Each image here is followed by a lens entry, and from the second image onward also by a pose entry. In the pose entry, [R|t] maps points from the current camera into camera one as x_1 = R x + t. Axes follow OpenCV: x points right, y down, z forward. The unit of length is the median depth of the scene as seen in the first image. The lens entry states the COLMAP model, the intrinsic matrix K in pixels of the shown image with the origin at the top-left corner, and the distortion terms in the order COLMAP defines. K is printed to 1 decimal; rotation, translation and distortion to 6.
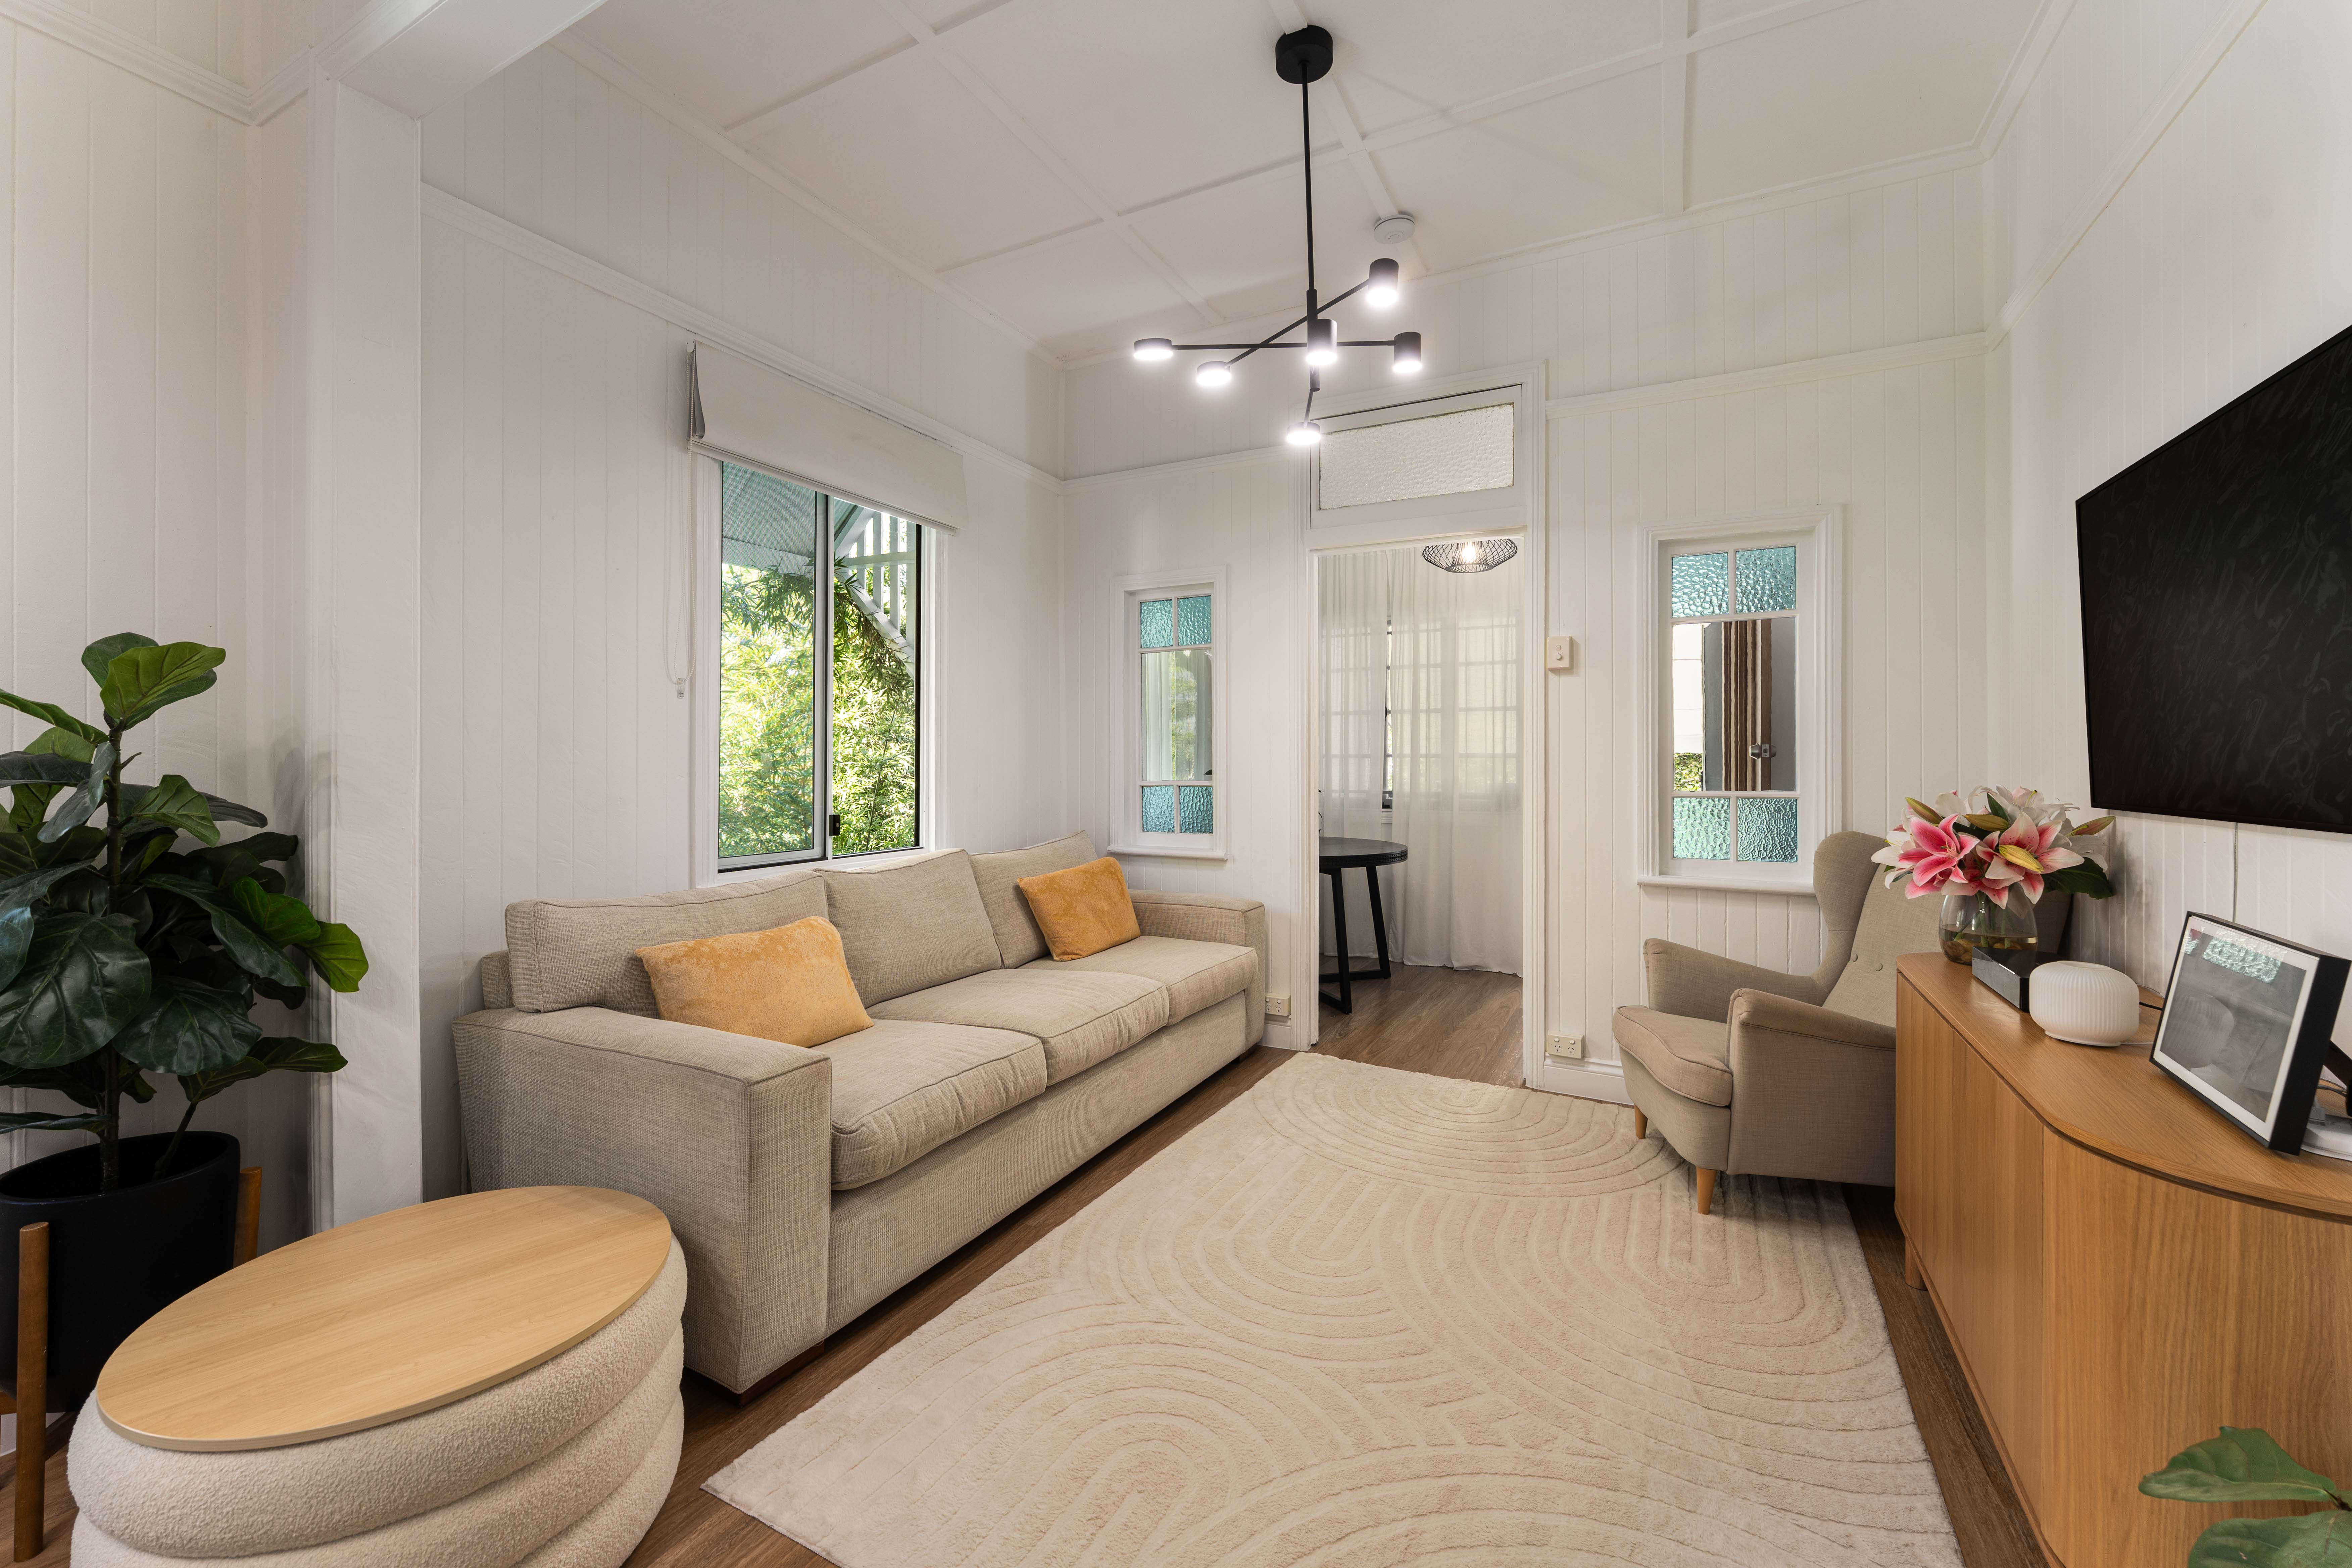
lens RADIAL K [[948.6, 0, 1163.8], [0, 948.6, 761.2], [0, 0, 1]] dist [0.000425, -0.000250]
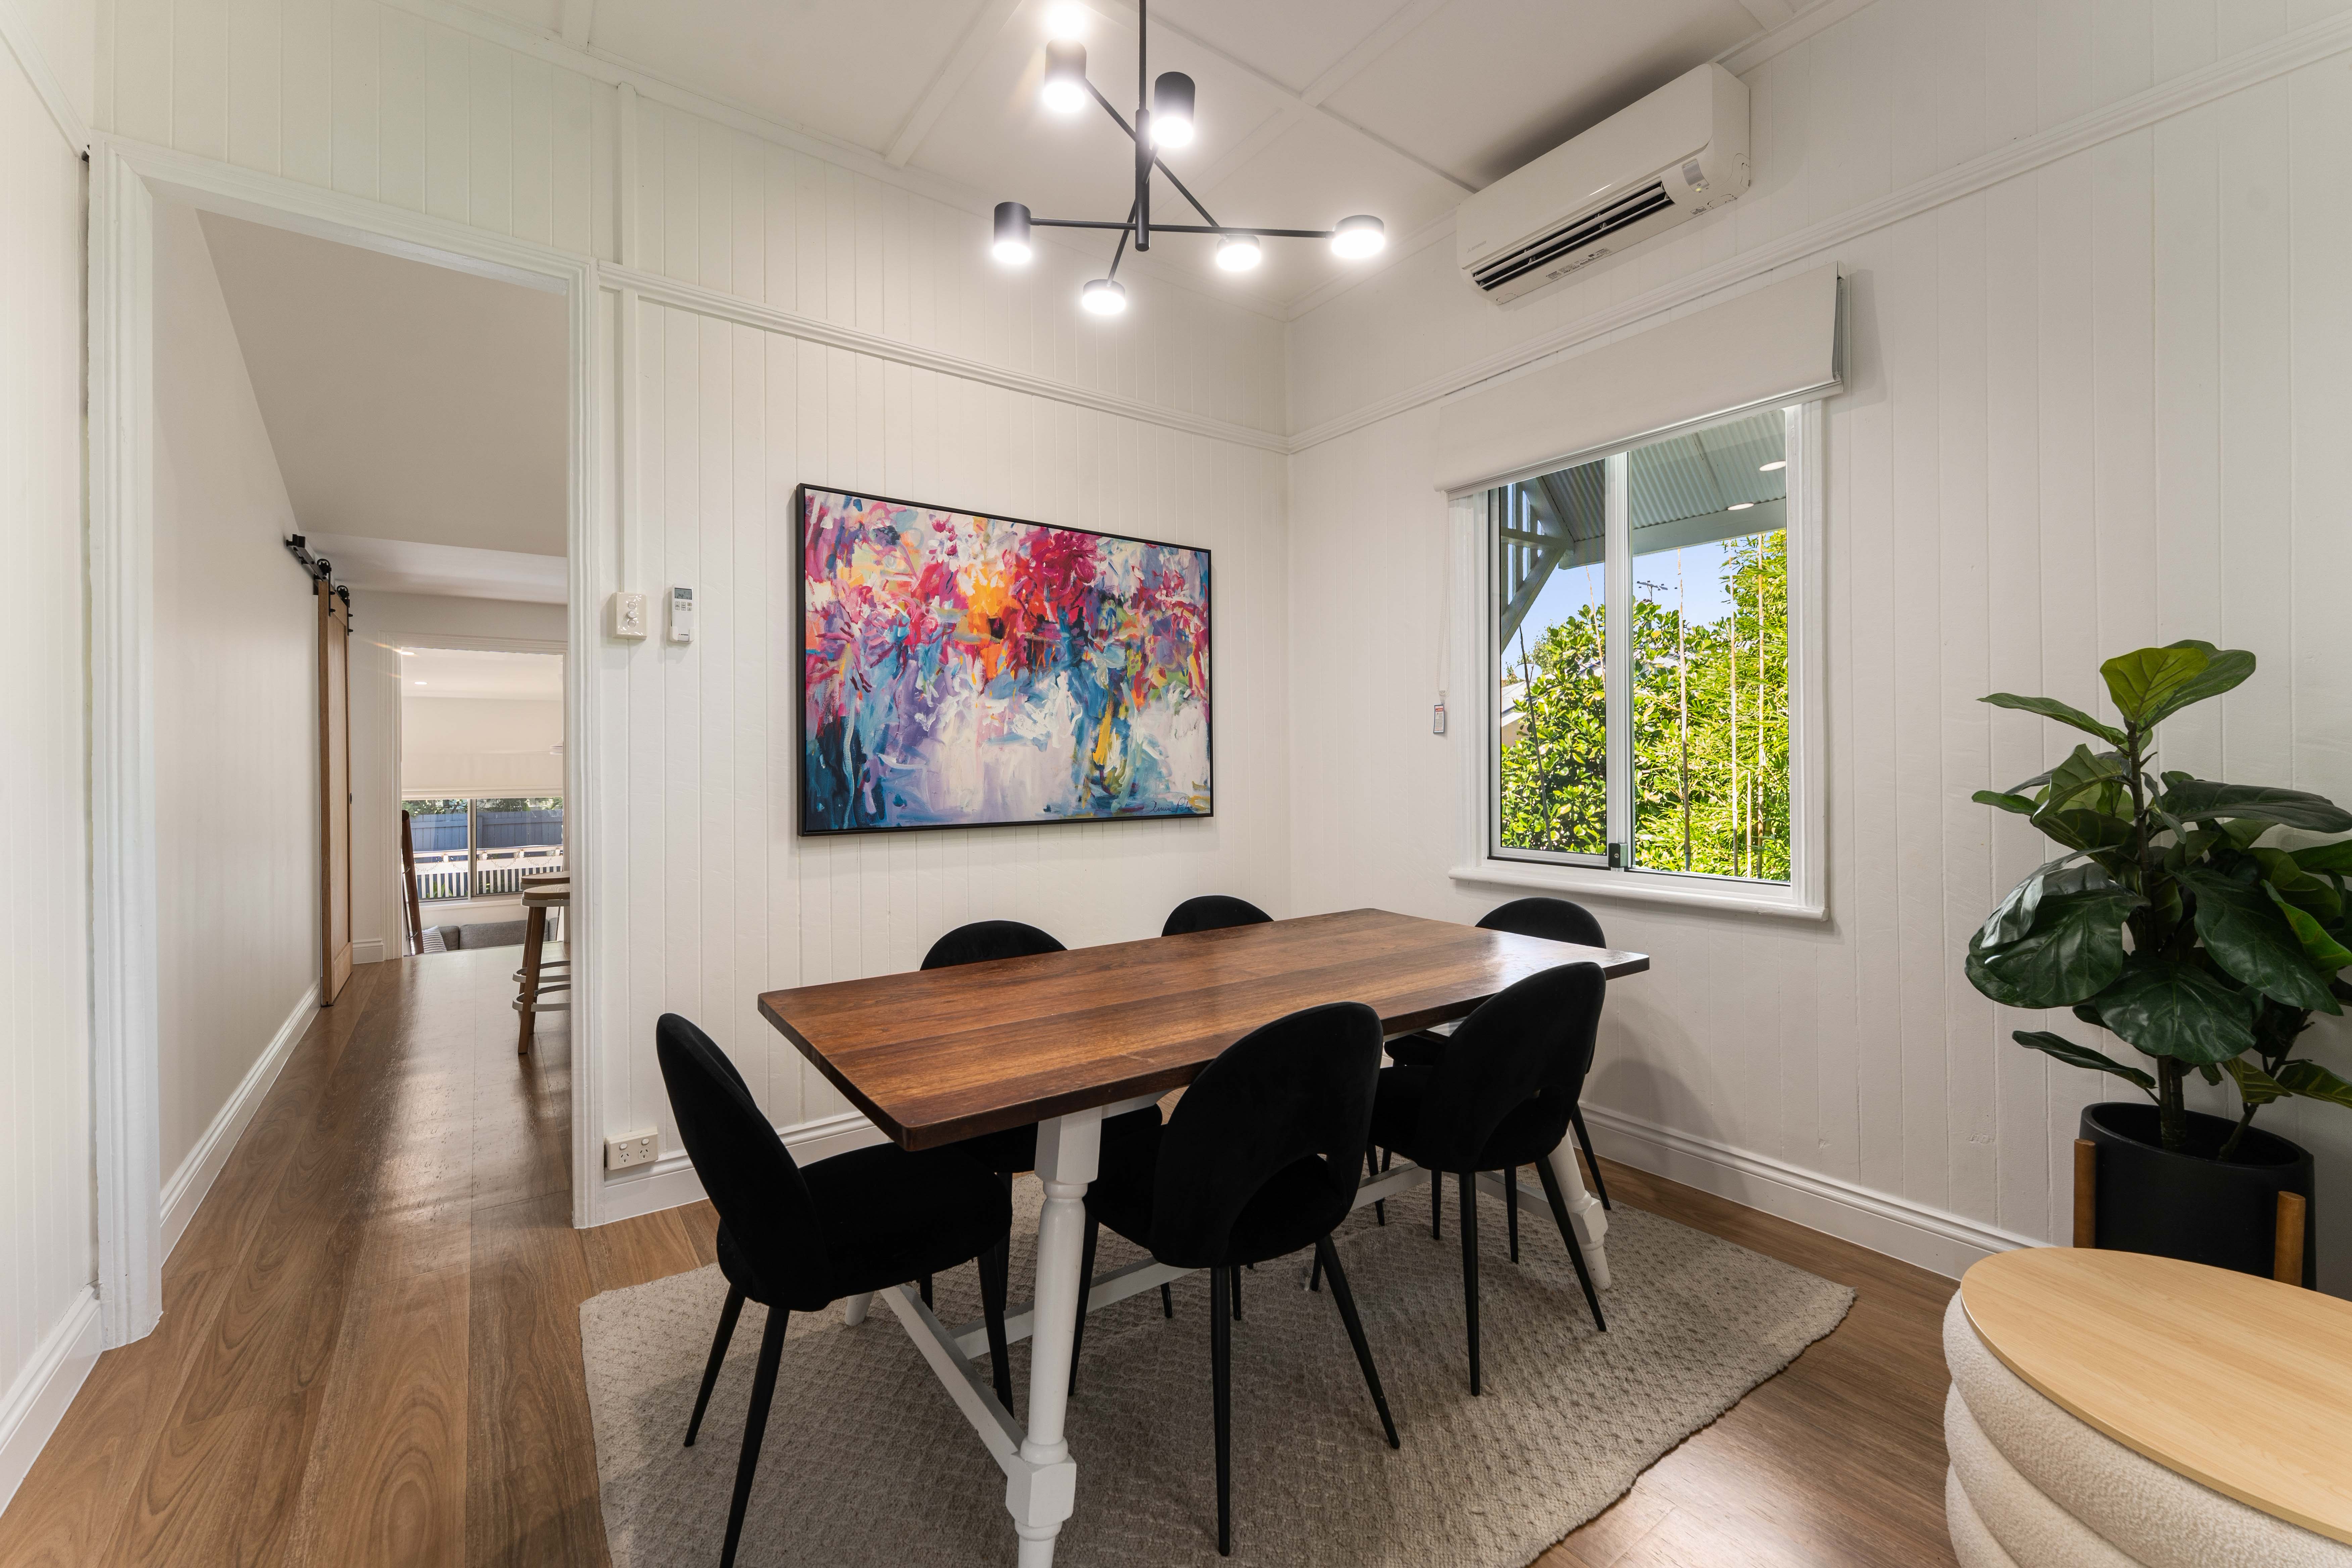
lens RADIAL K [[948.6, 0, 1163.8], [0, 948.6, 761.2], [0, 0, 1]] dist [0.000425, -0.000250]
pose [[-0.424538, 0.000507, -0.905410, 0.395039], [0.000057, 1.000000, 0.000533, 0.000137], [0.905410, 0.000175, -0.424538, 0.425991]]
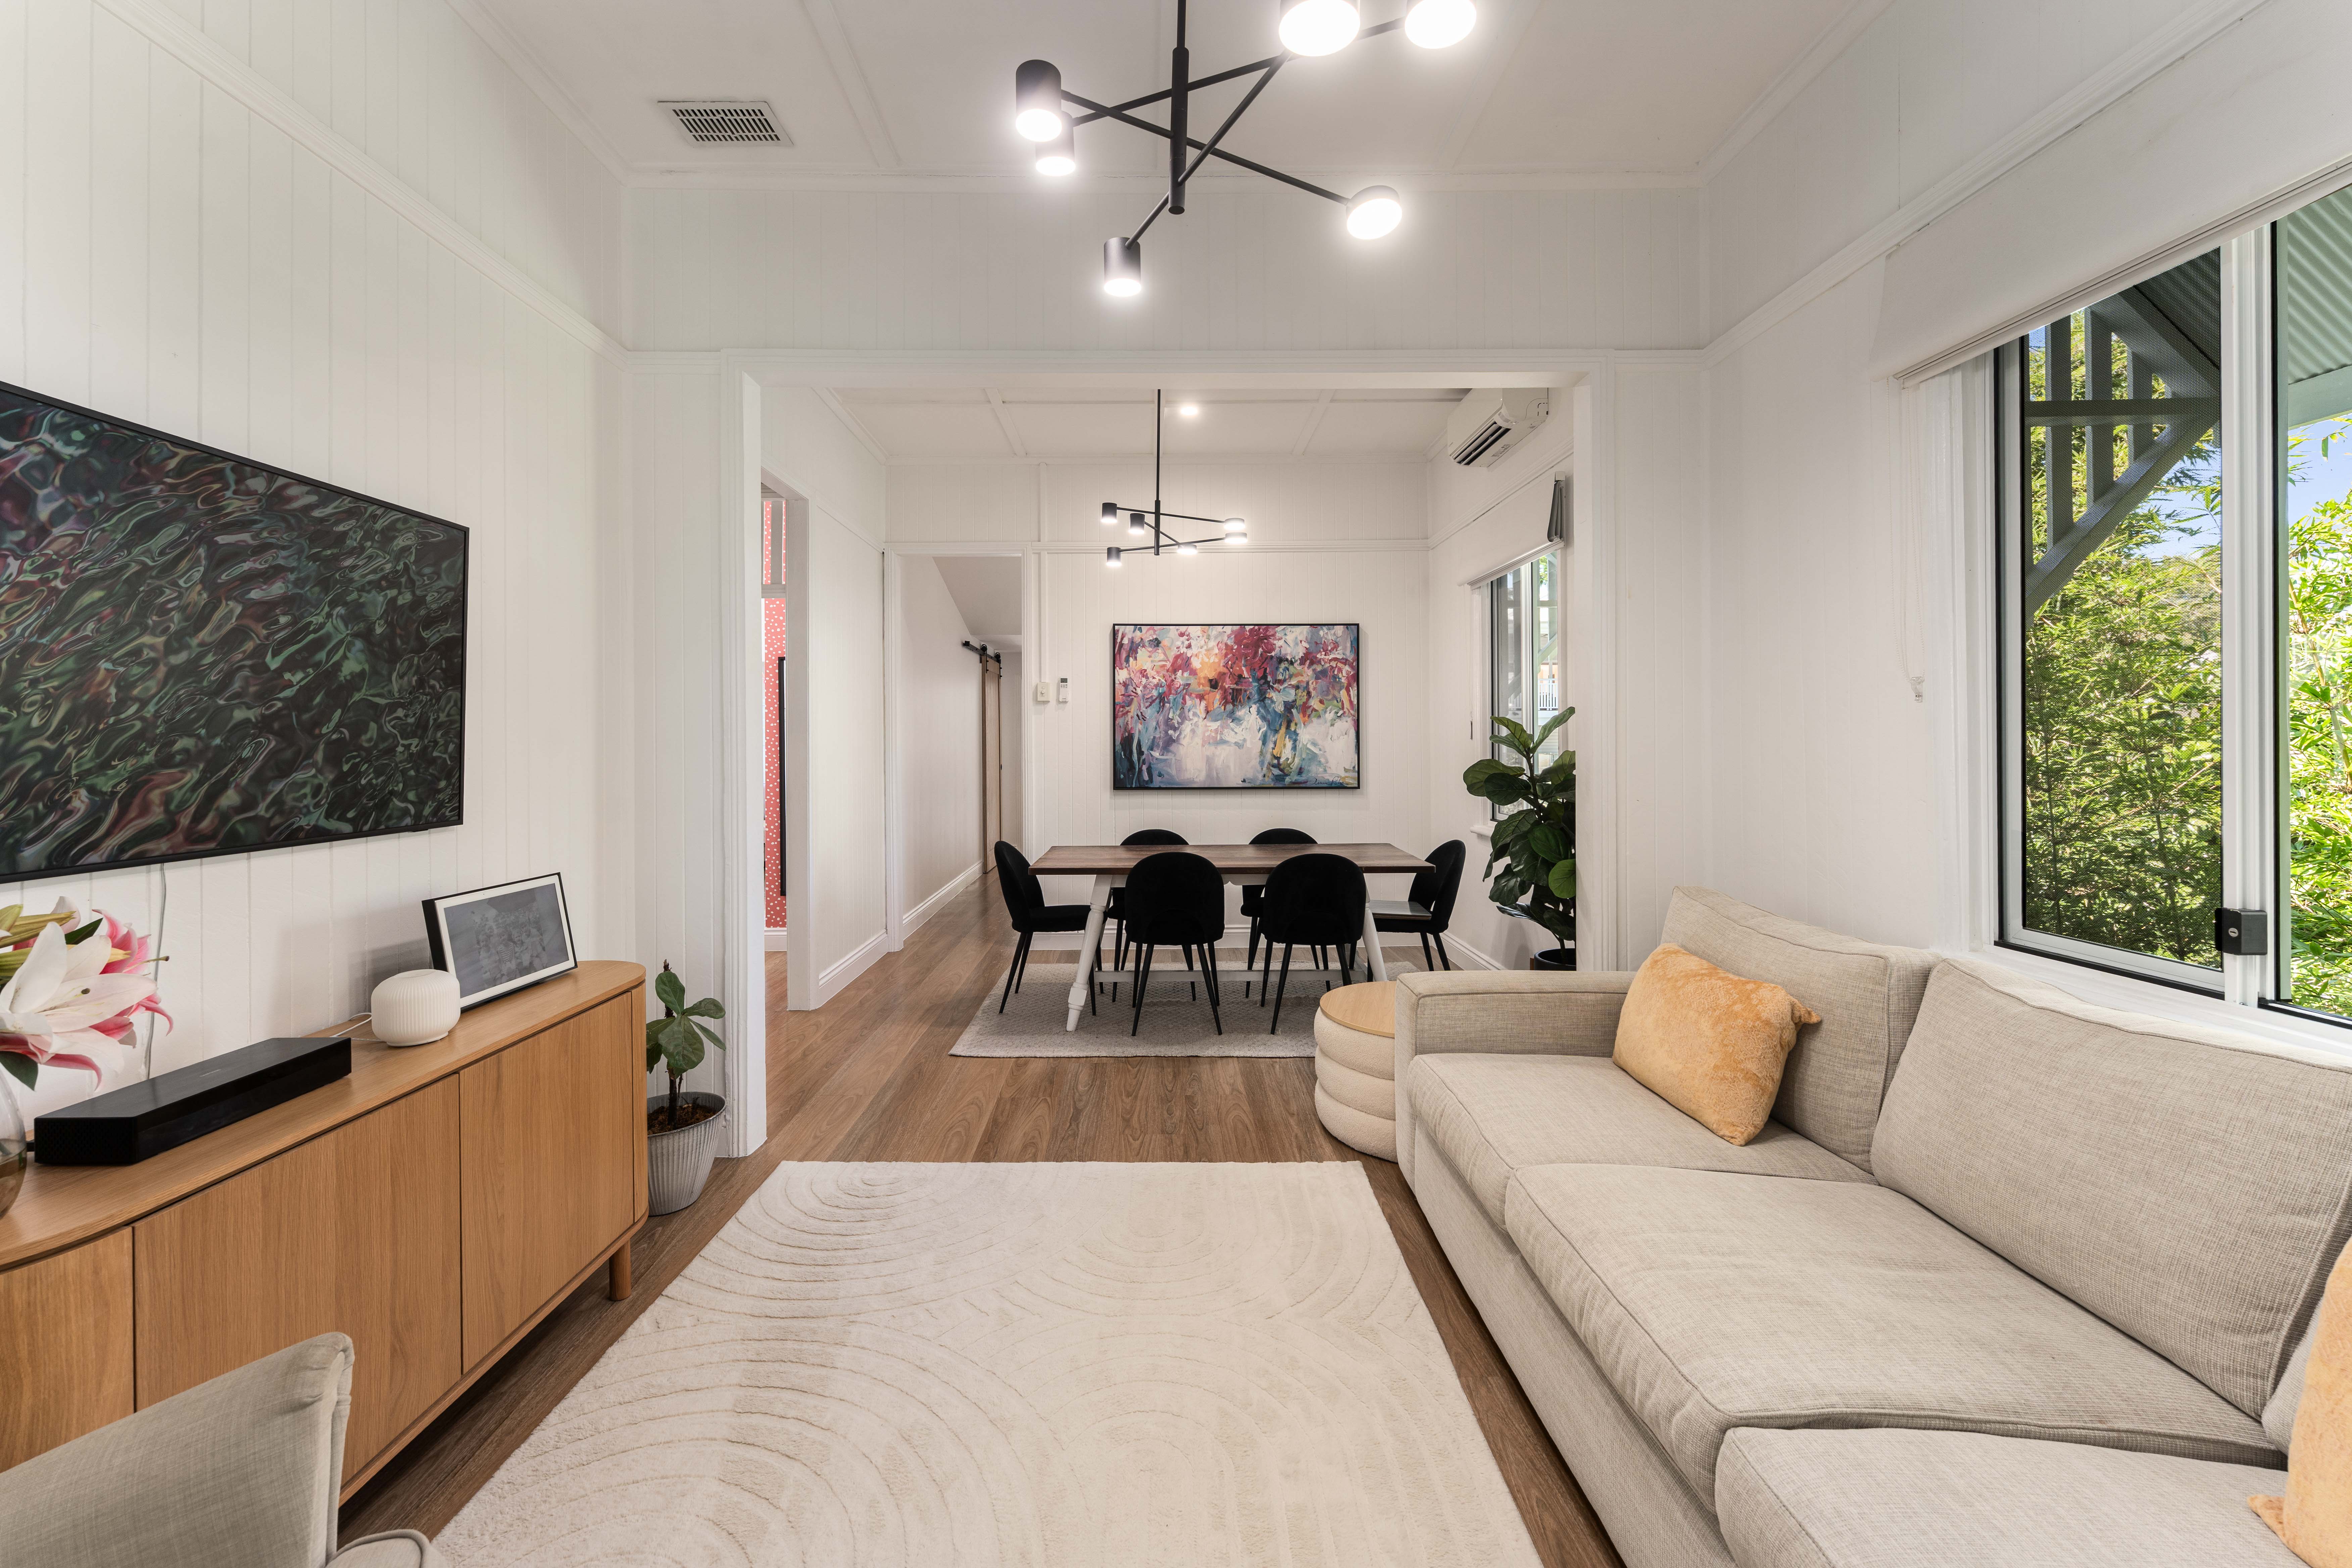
lens RADIAL K [[948.6, 0, 1163.8], [0, 948.6, 761.2], [0, 0, 1]] dist [0.000425, -0.000250]
pose [[-0.863445, 0.012609, -0.504286, 0.868273], [0.000895, 0.999724, 0.023465, -0.069880], [0.504442, 0.019810, -0.863218, 2.707722]]
